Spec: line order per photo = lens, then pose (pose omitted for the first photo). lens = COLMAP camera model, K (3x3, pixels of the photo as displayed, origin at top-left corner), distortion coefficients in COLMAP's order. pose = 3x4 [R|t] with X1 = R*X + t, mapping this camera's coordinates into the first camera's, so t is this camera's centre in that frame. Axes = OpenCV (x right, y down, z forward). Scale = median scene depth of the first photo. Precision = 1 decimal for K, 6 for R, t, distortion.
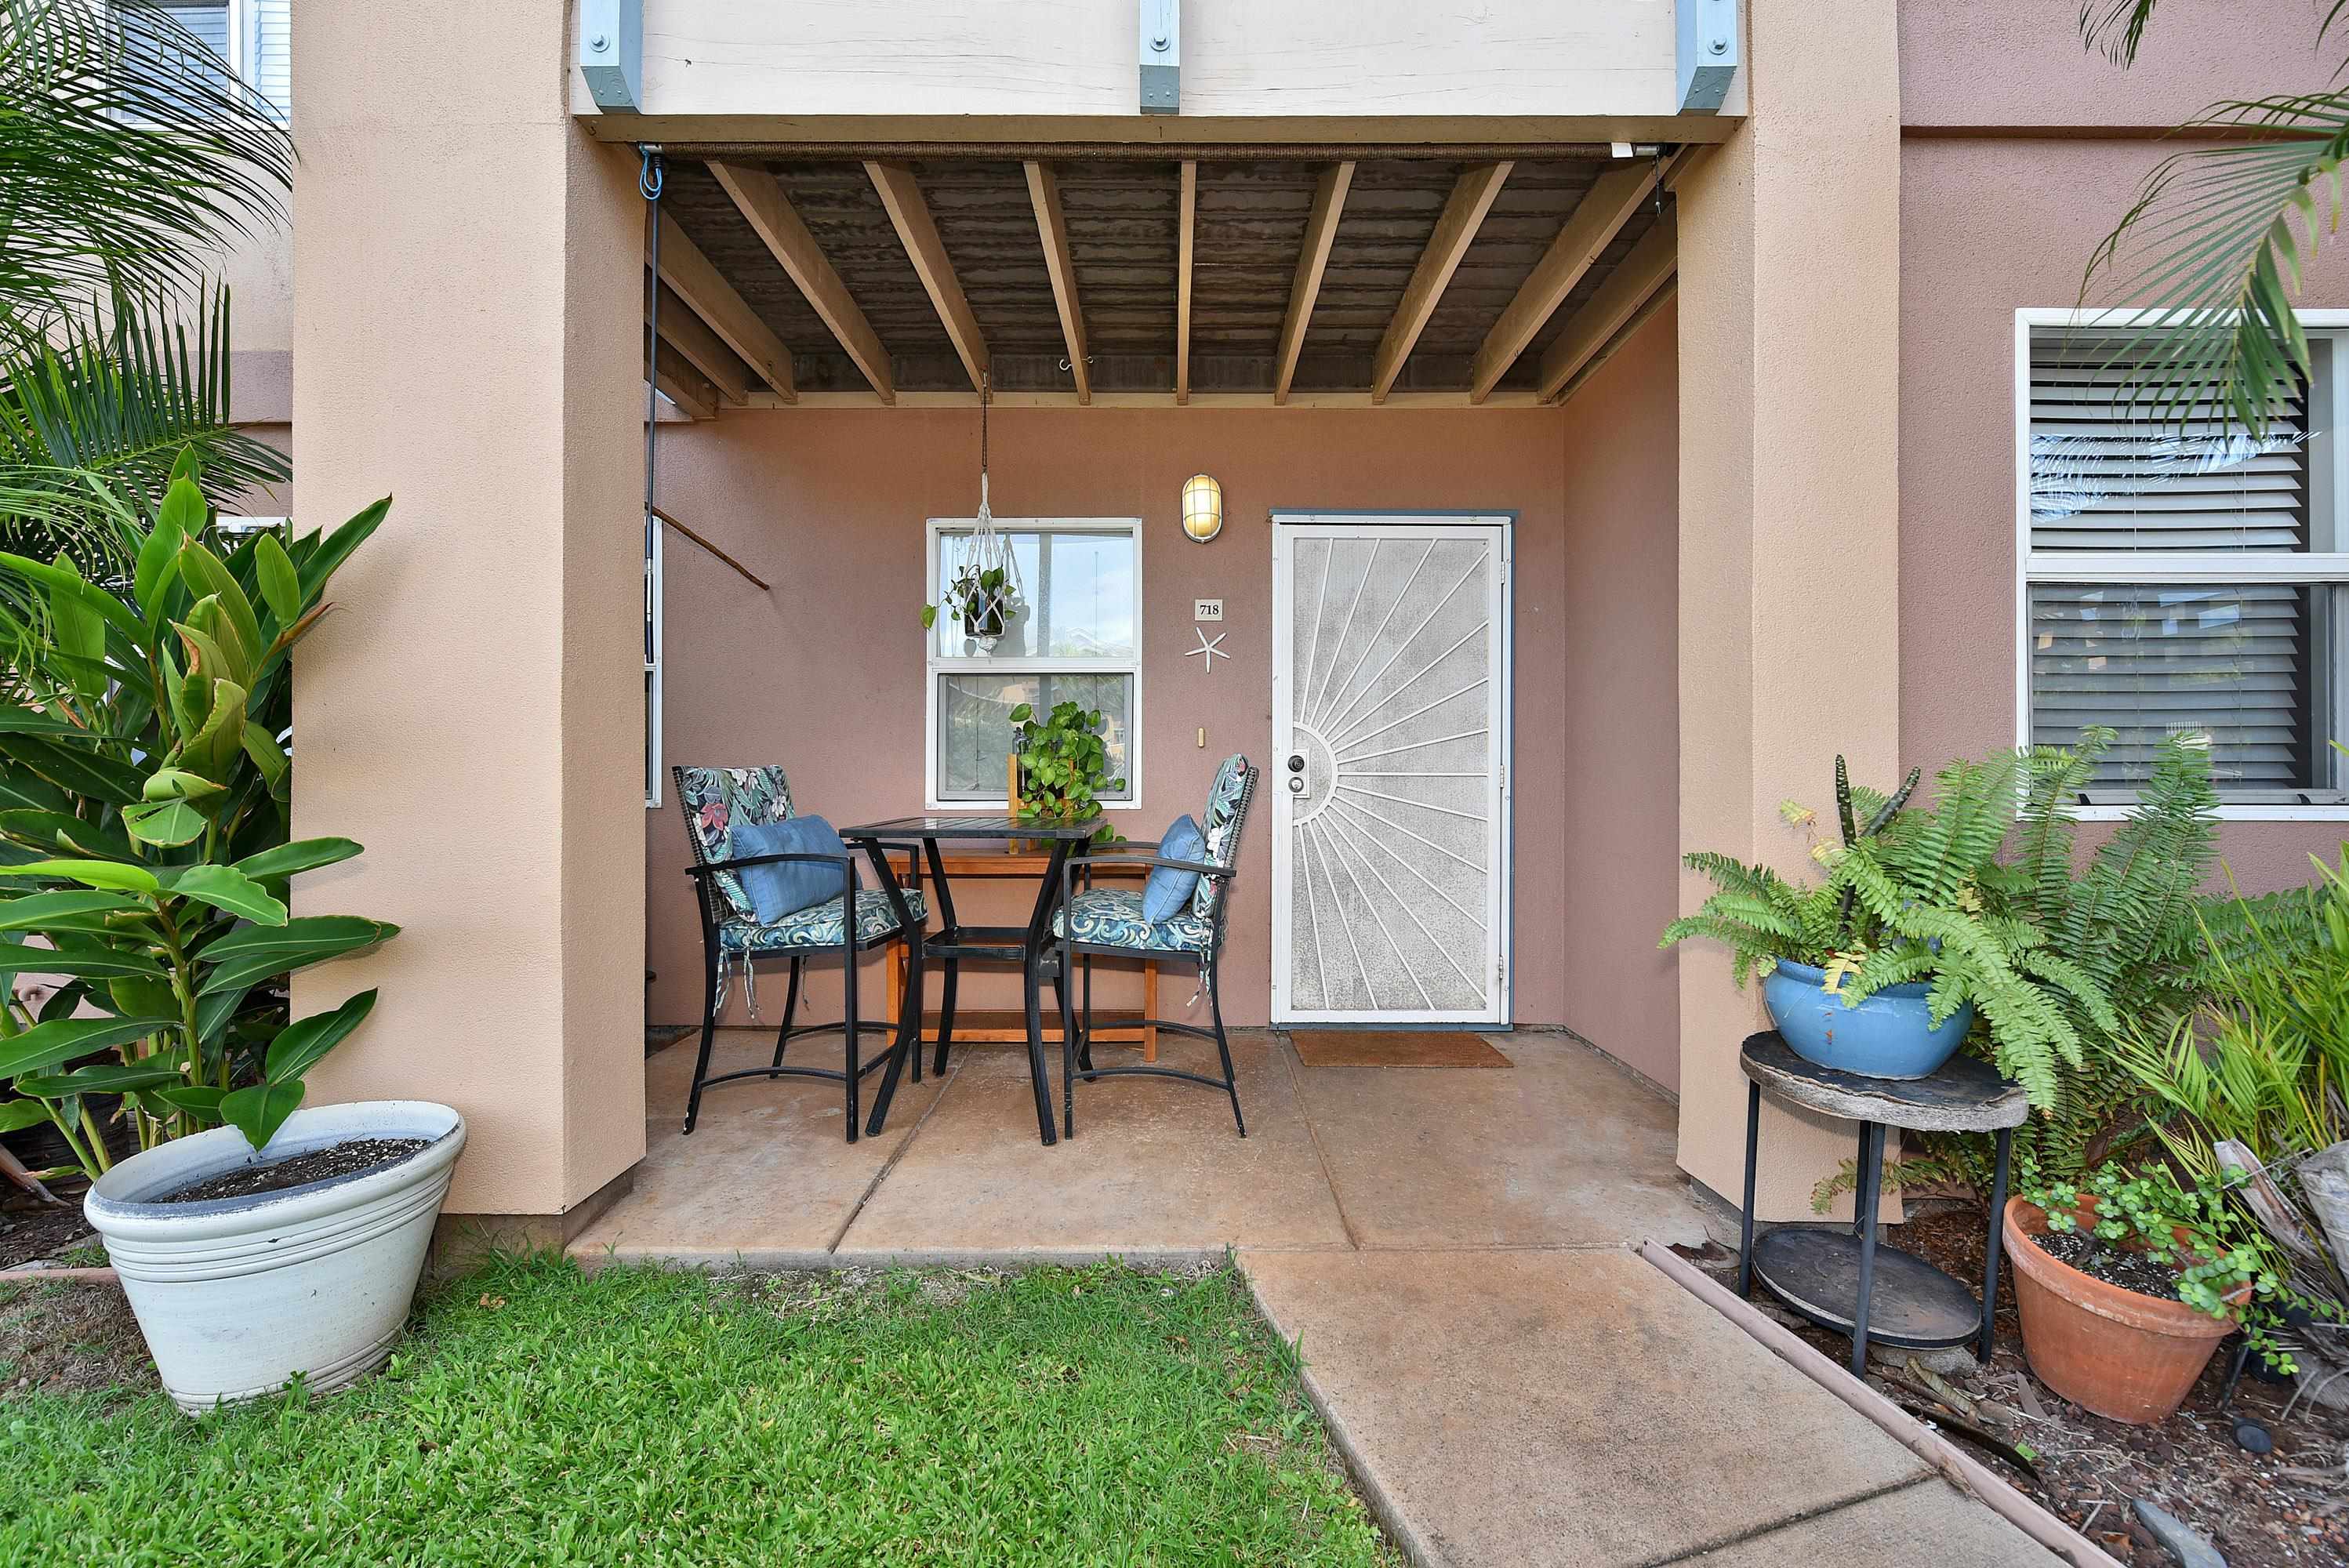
lens RADIAL K [[944.6, 0, 1150.3], [0, 944.6, 786.8], [0, 0, 1]] dist [0.009363, 0.000246]
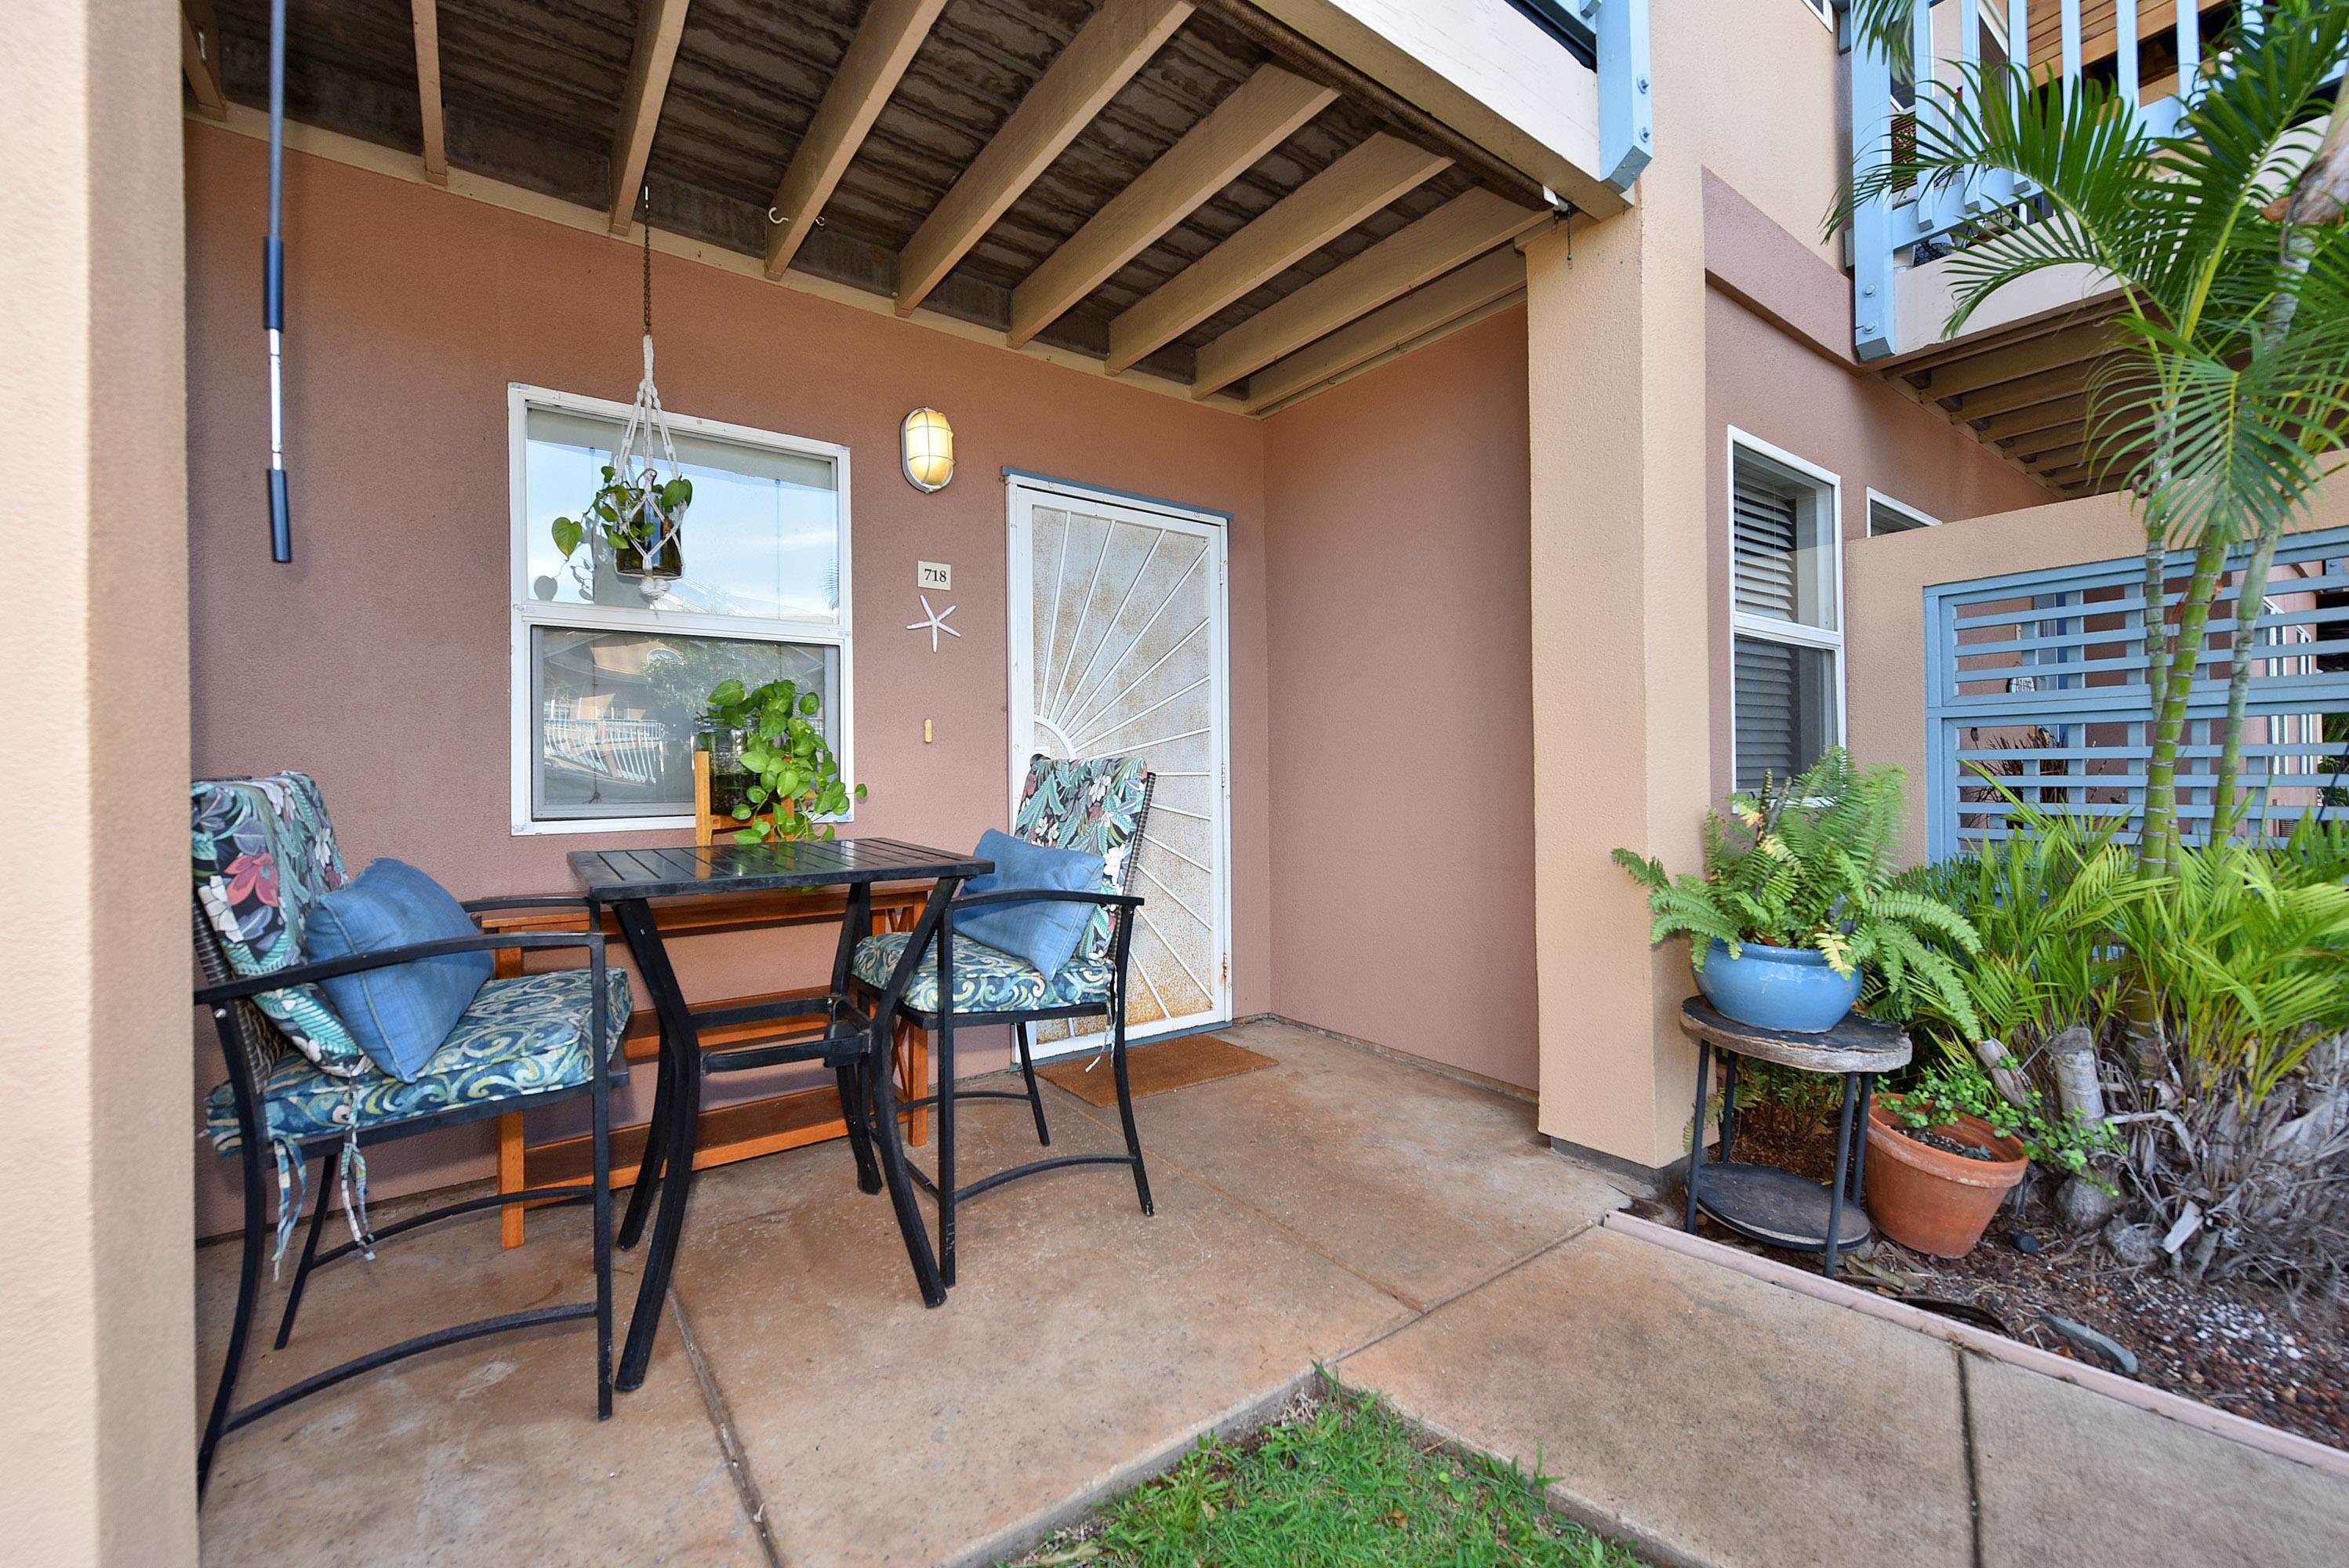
lens RADIAL K [[944.6, 0, 1172.8], [0, 944.6, 775.5], [0, 0, 1]] dist [0.009363, 0.000246]
pose [[0.804417, -0.010419, 0.593974, -0.368764], [0.008643, 0.999946, 0.005835, -0.023303], [-0.594003, 0.000440, 0.804463, 0.303269]]
